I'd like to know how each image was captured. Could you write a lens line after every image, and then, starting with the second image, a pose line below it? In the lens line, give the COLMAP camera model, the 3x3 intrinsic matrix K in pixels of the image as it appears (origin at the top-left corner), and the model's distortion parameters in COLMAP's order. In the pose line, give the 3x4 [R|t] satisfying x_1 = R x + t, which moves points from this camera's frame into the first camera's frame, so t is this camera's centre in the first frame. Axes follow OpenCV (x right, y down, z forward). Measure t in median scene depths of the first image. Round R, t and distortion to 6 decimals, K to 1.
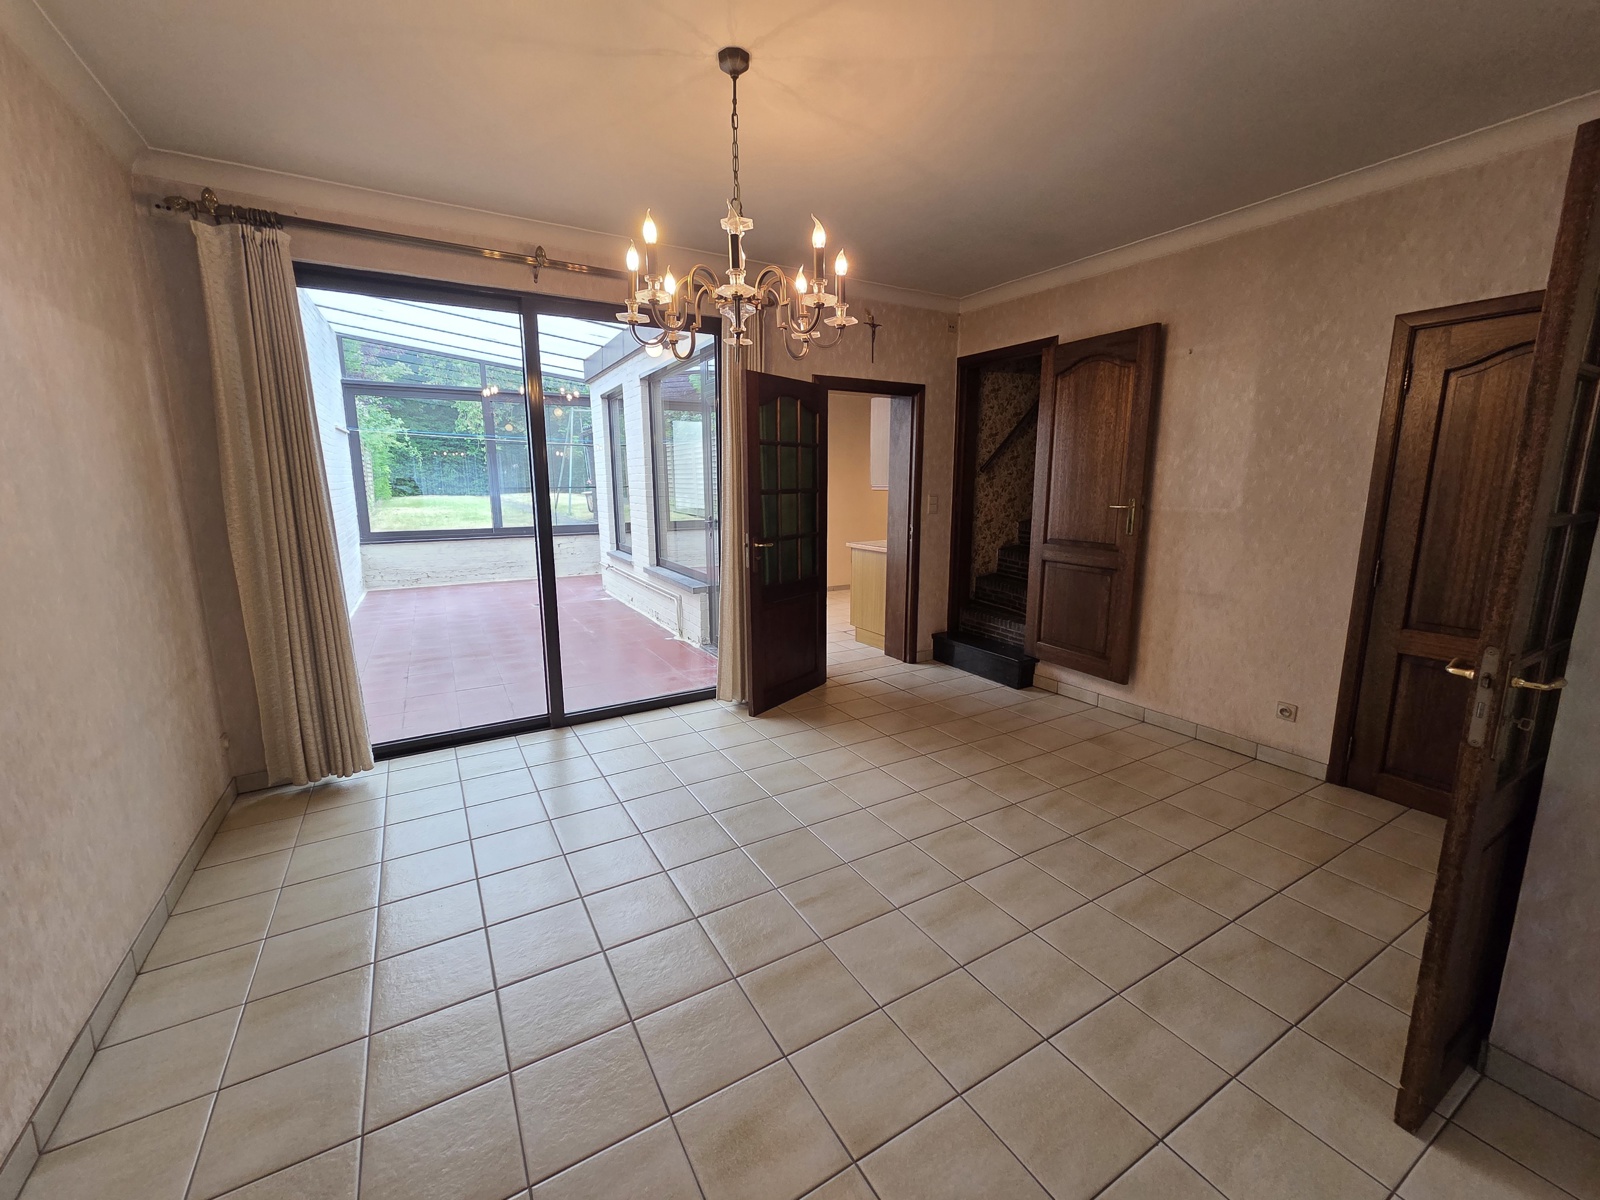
lens RADIAL K [[657.6, 0, 798.1], [0, 657.6, 602.4], [0, 0, 1]] dist [0.004920, 0.000378]
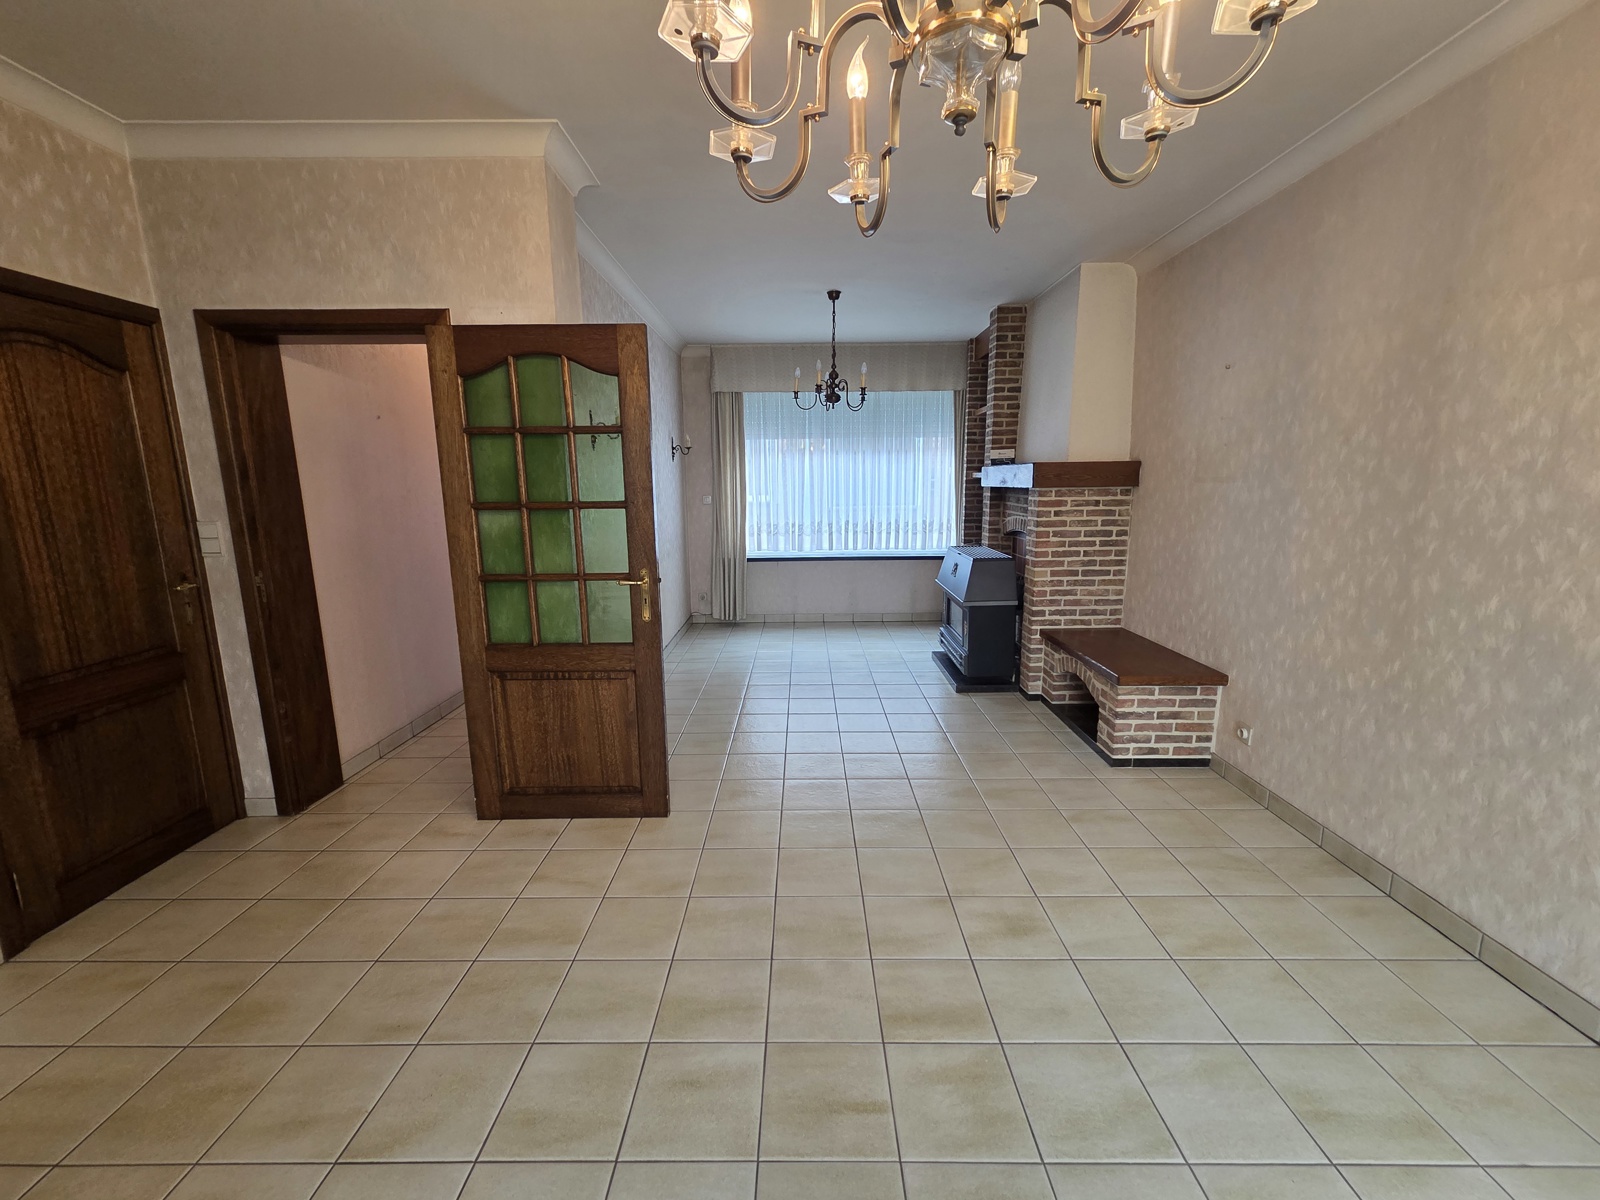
lens RADIAL K [[657.6, 0, 798.1], [0, 657.6, 602.4], [0, 0, 1]] dist [0.004920, 0.000378]
pose [[-0.860143, -0.083507, 0.503170, -0.159264], [0.105752, 0.935872, 0.336096, -0.189919], [-0.498969, 0.342302, -0.796153, 1.007249]]
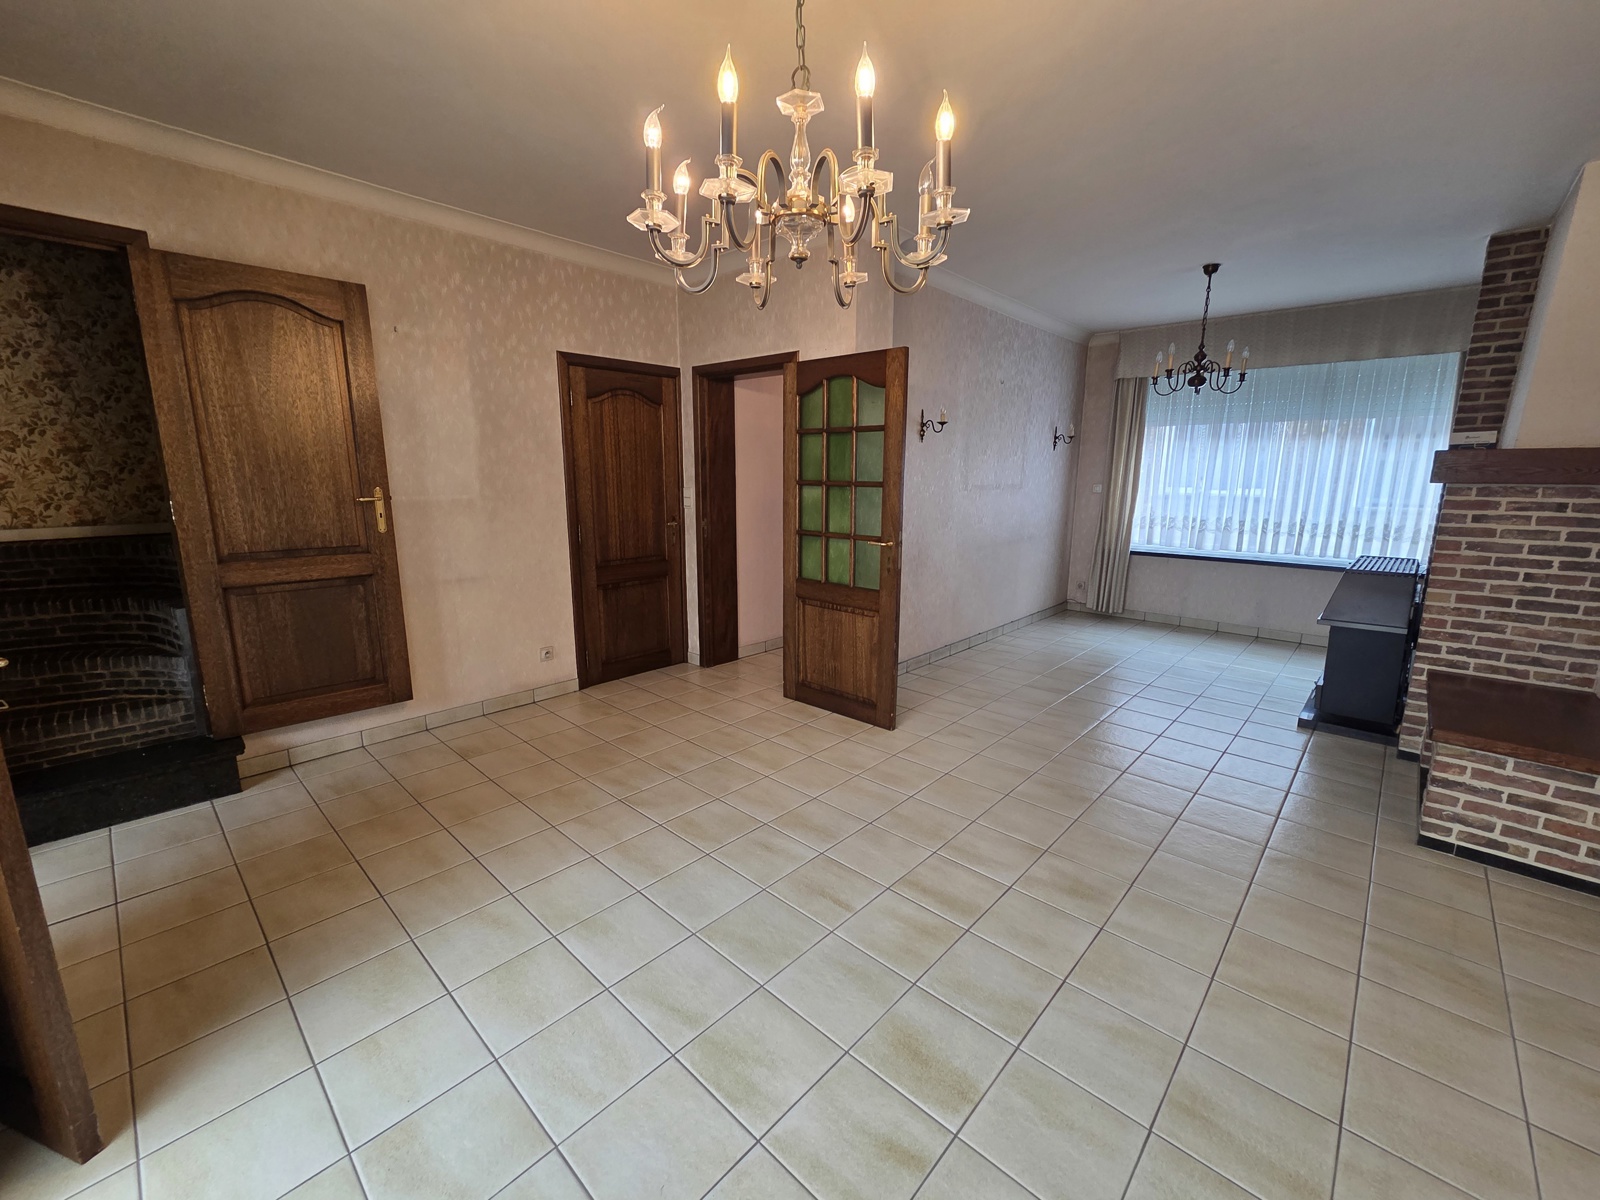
lens RADIAL K [[657.6, 0, 798.1], [0, 657.6, 602.4], [0, 0, 1]] dist [0.004920, 0.000378]
pose [[-0.289565, -0.189771, 0.938157, -0.570710], [0.172832, 0.953671, 0.246254, -0.157425], [-0.941425, 0.233450, -0.243351, 0.860859]]
